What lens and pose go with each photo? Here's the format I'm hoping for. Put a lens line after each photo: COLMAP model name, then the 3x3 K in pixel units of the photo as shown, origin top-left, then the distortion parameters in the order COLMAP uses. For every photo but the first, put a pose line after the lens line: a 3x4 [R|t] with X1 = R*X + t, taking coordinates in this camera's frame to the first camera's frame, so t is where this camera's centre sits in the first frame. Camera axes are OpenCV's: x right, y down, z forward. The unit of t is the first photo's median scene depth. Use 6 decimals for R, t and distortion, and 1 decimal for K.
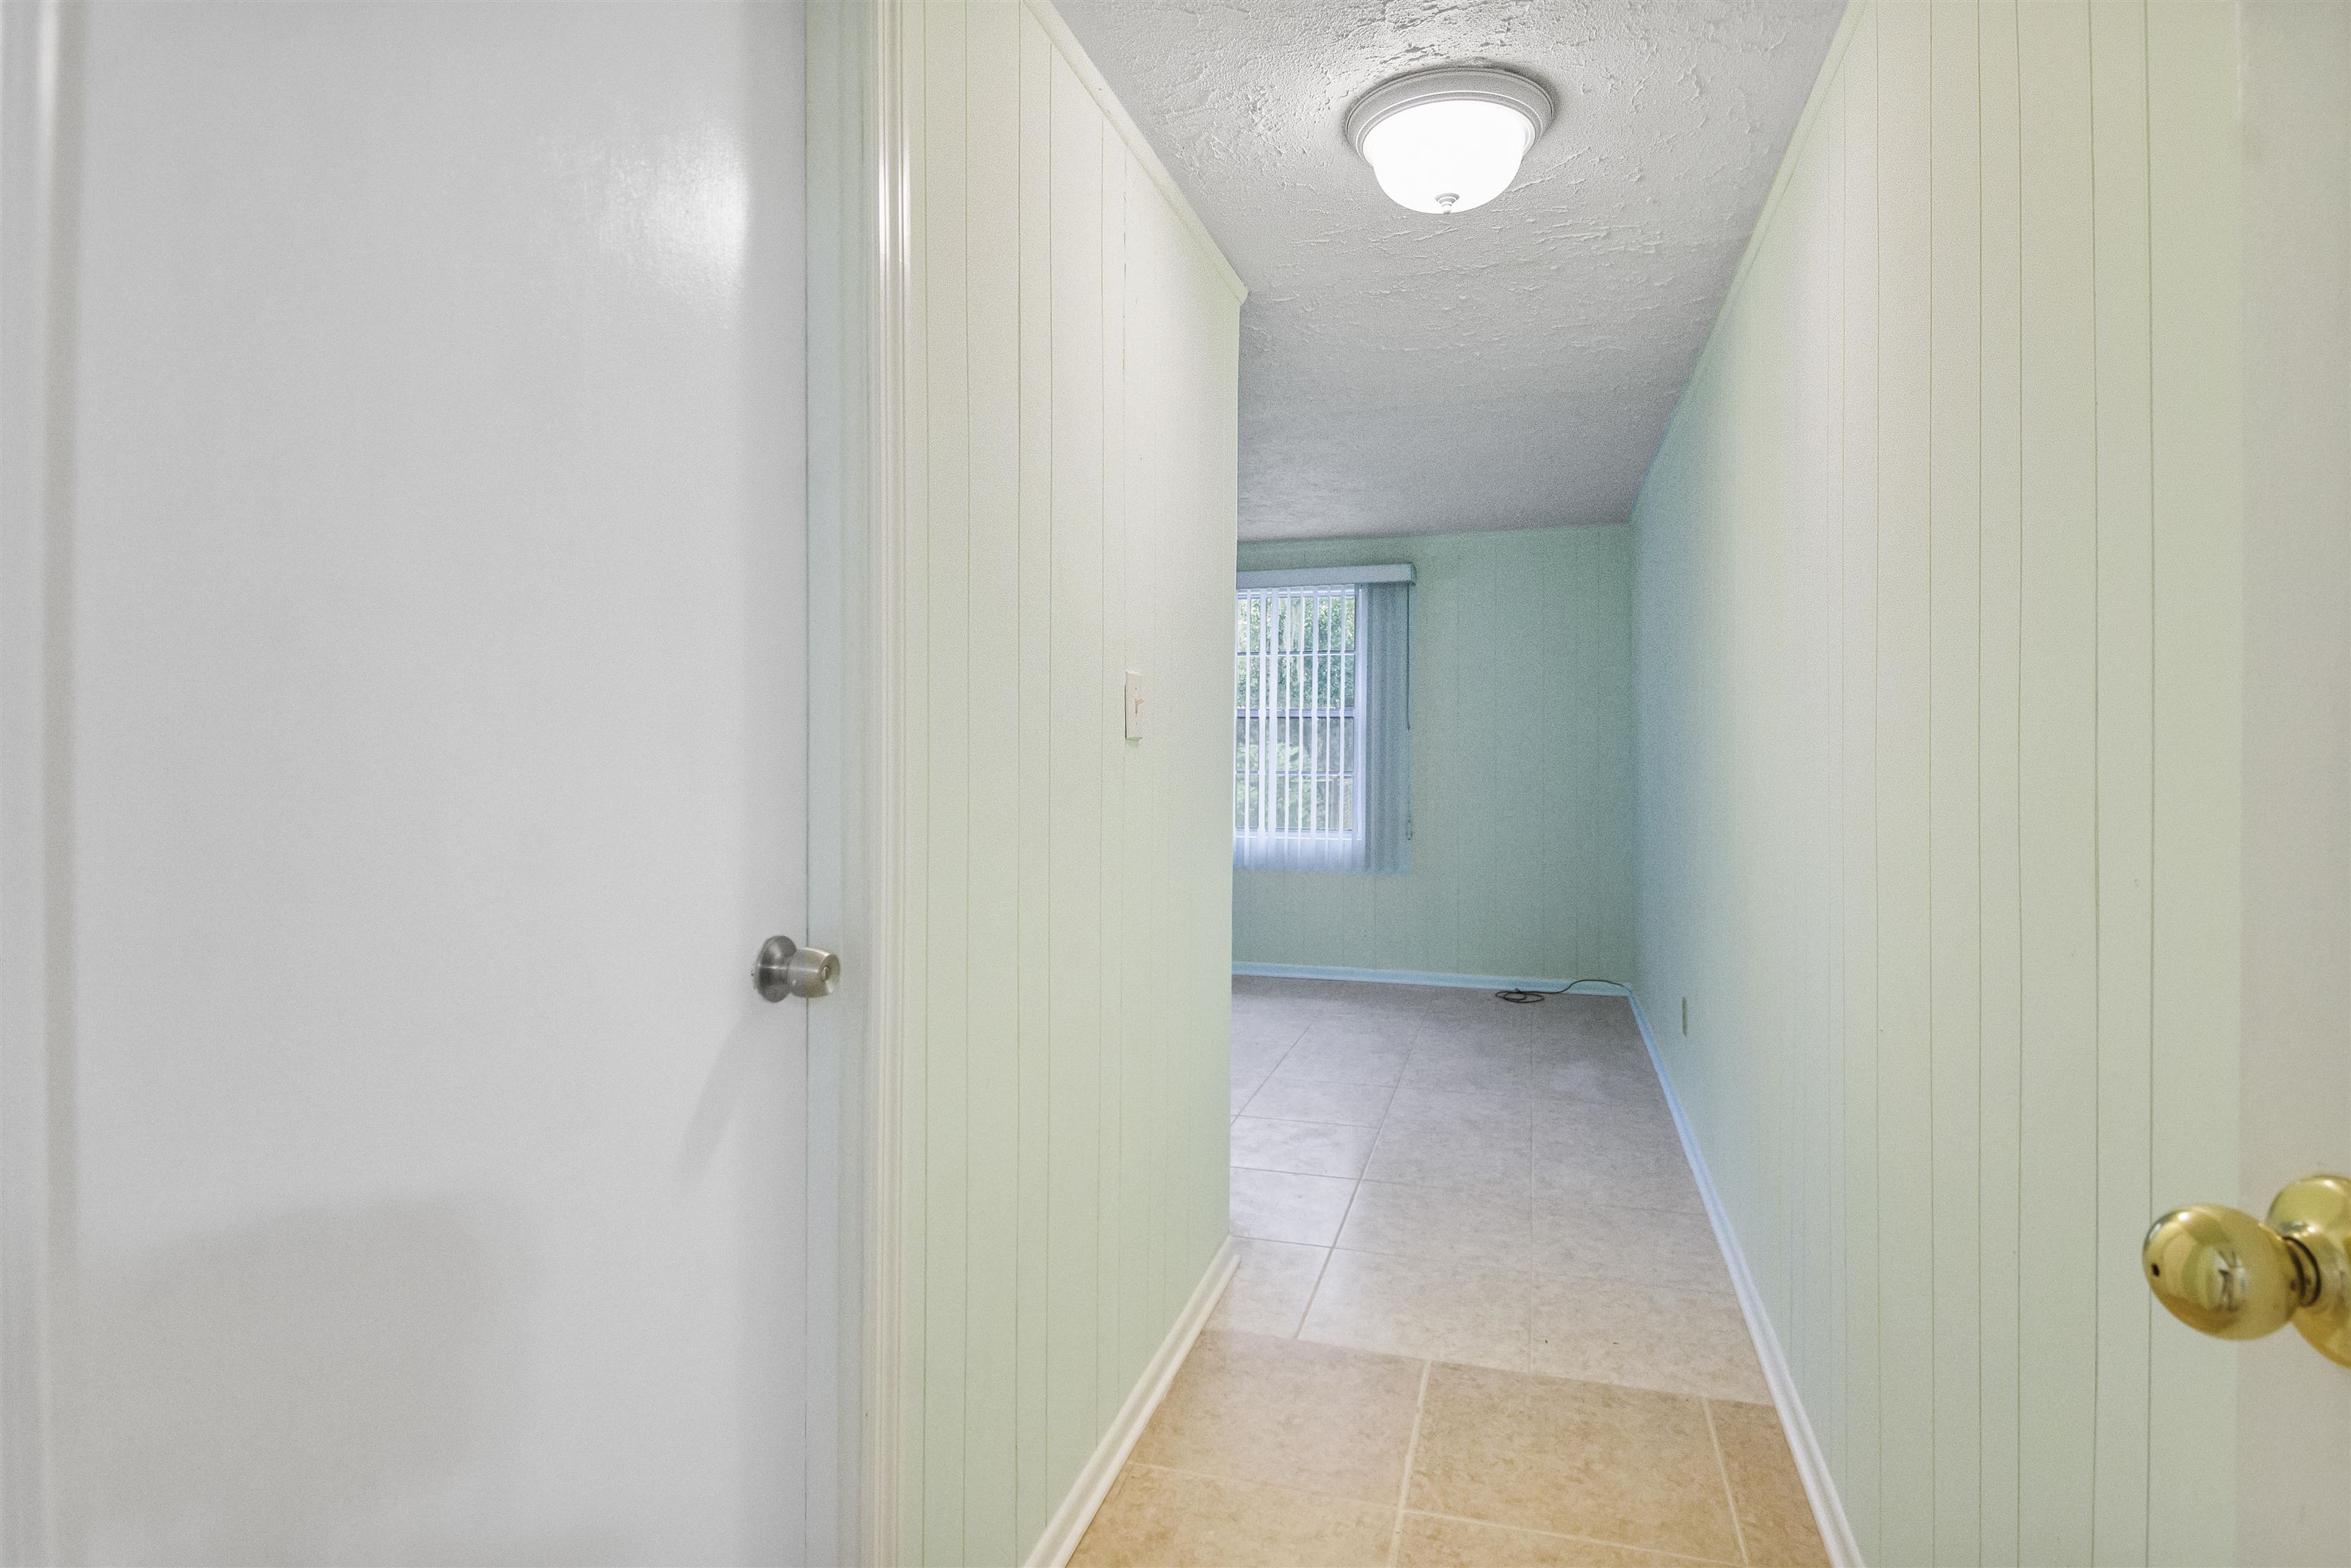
lens RADIAL K [[1204.0, 0, 1185.6], [0, 1204.0, 771.0], [0, 0, 1]] dist [0.016714, -0.017085]
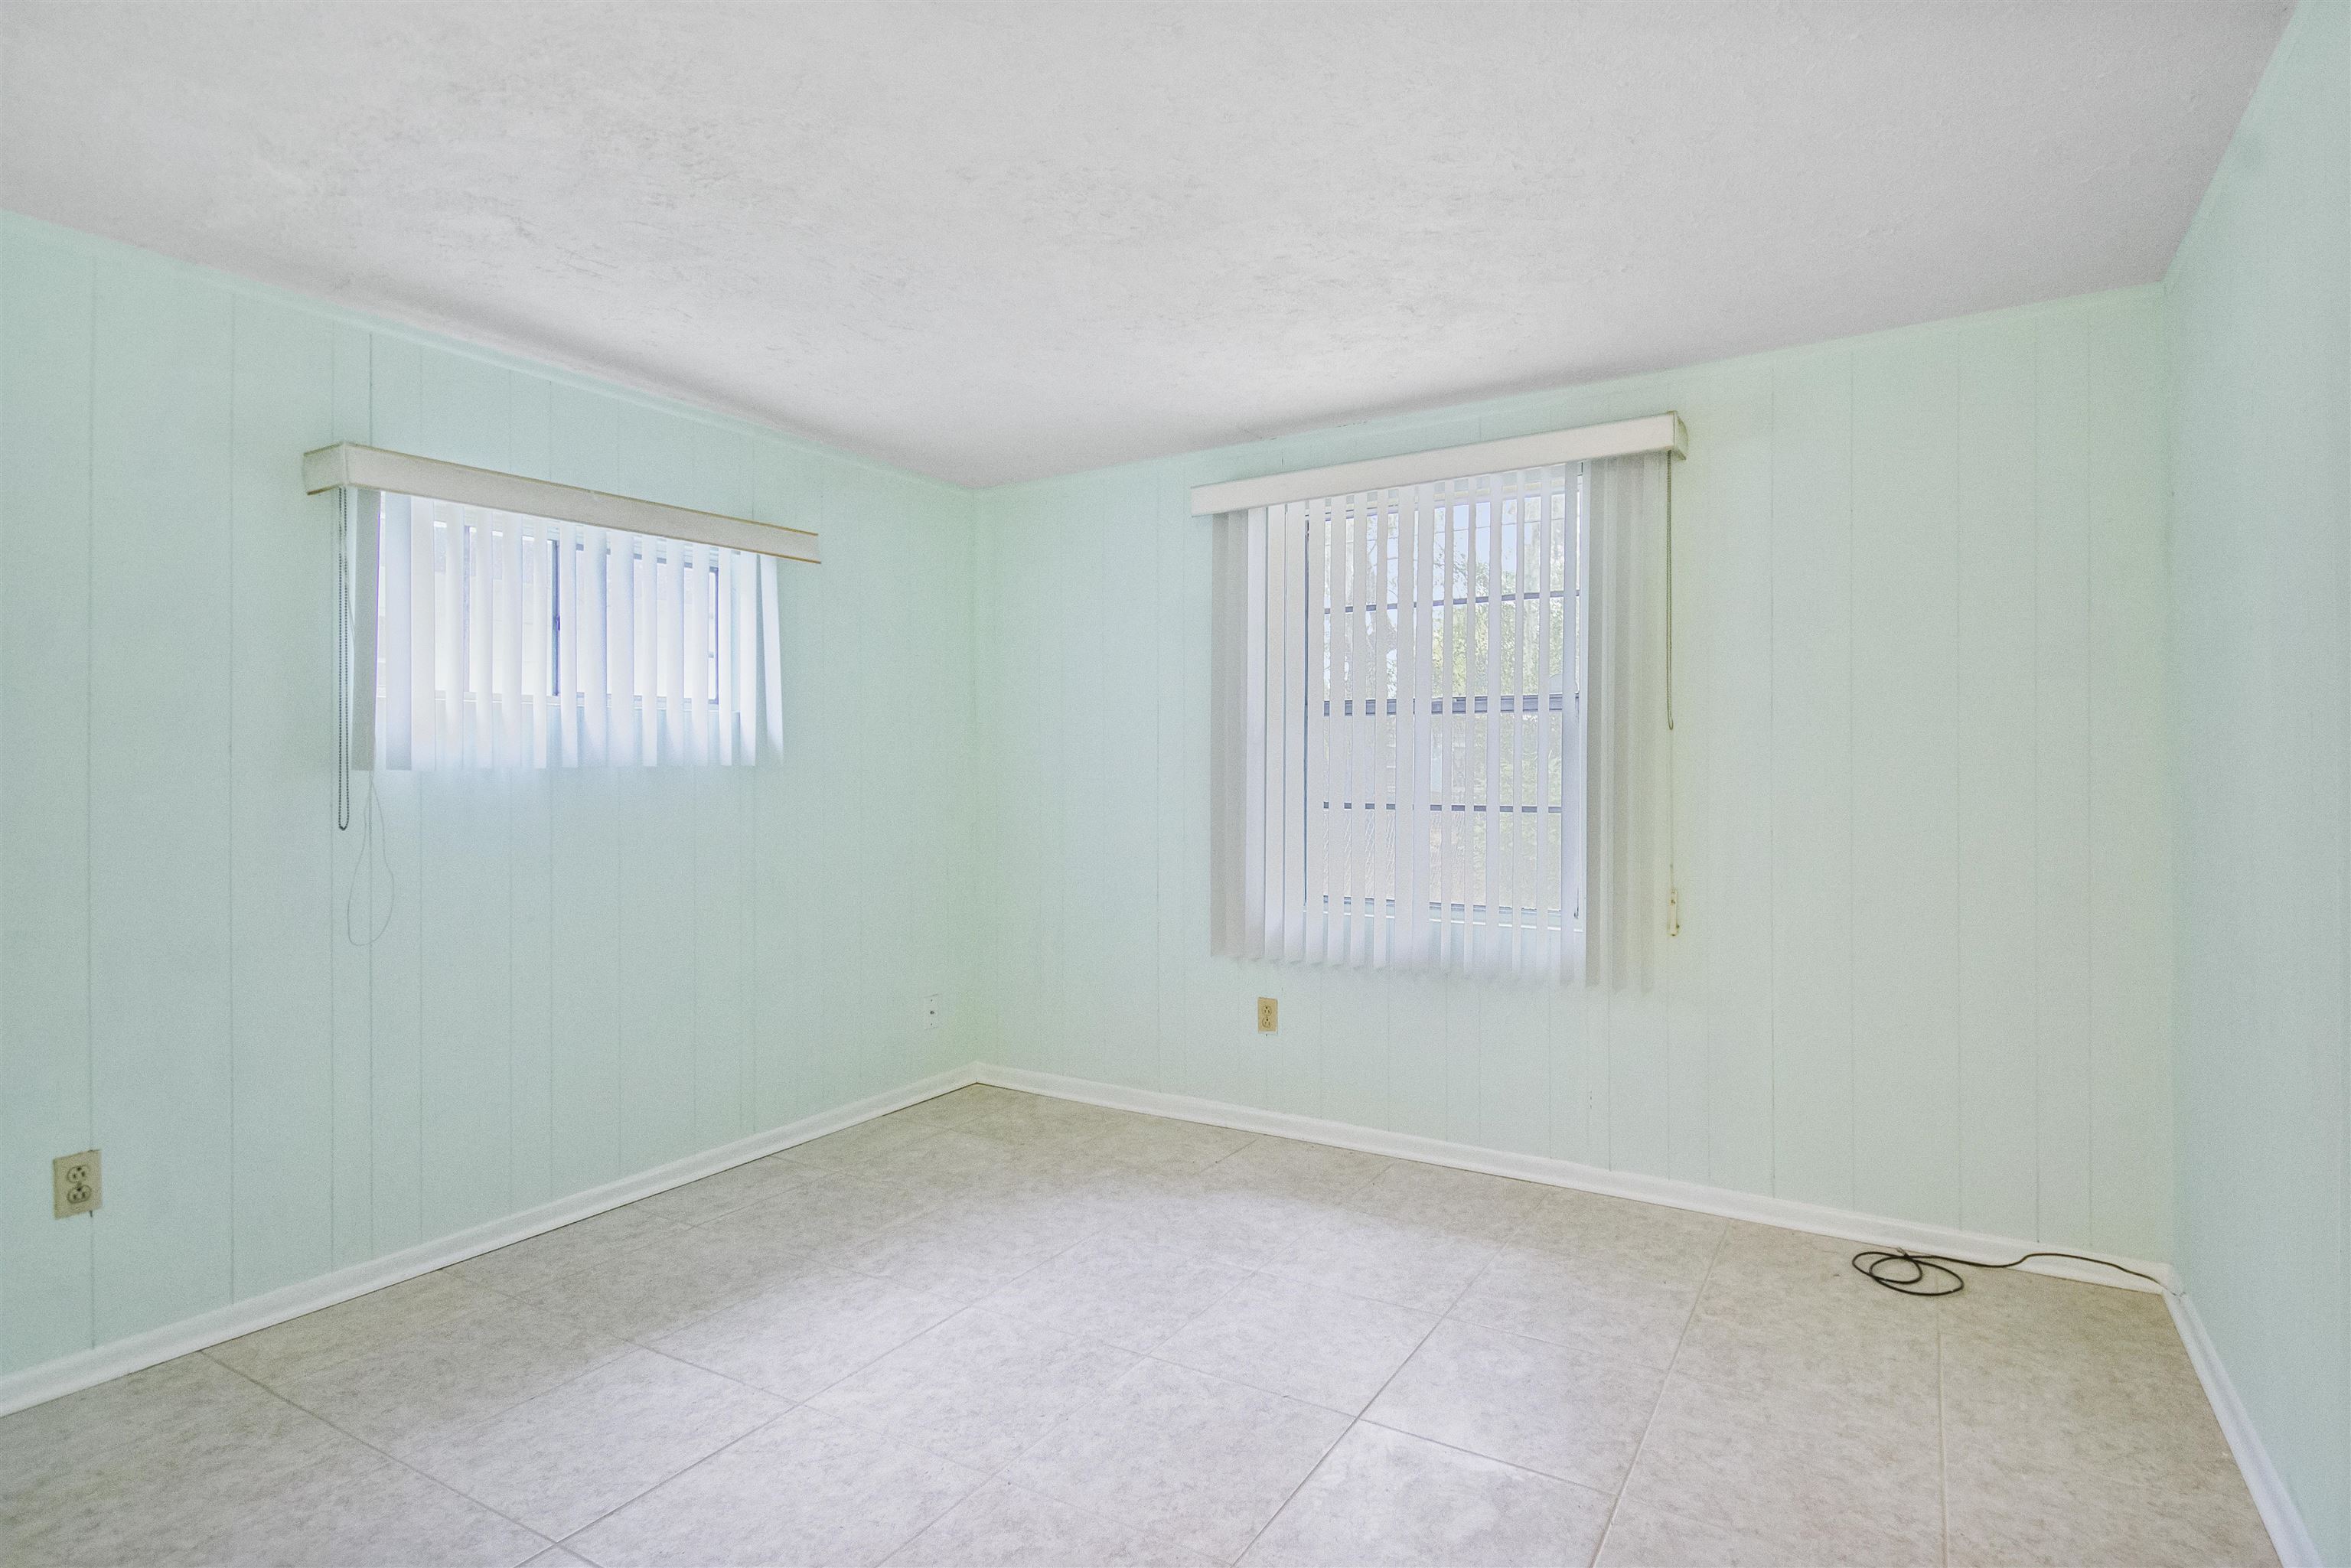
lens RADIAL K [[1204.0, 0, 1162.6], [0, 1204.0, 785.6], [0, 0, 1]] dist [0.016714, -0.017085]
pose [[0.957271, 0.002274, -0.289182, 0.124107], [-0.005574, 0.999928, -0.010587, -0.002557], [0.289138, 0.011747, 0.957215, 0.423392]]
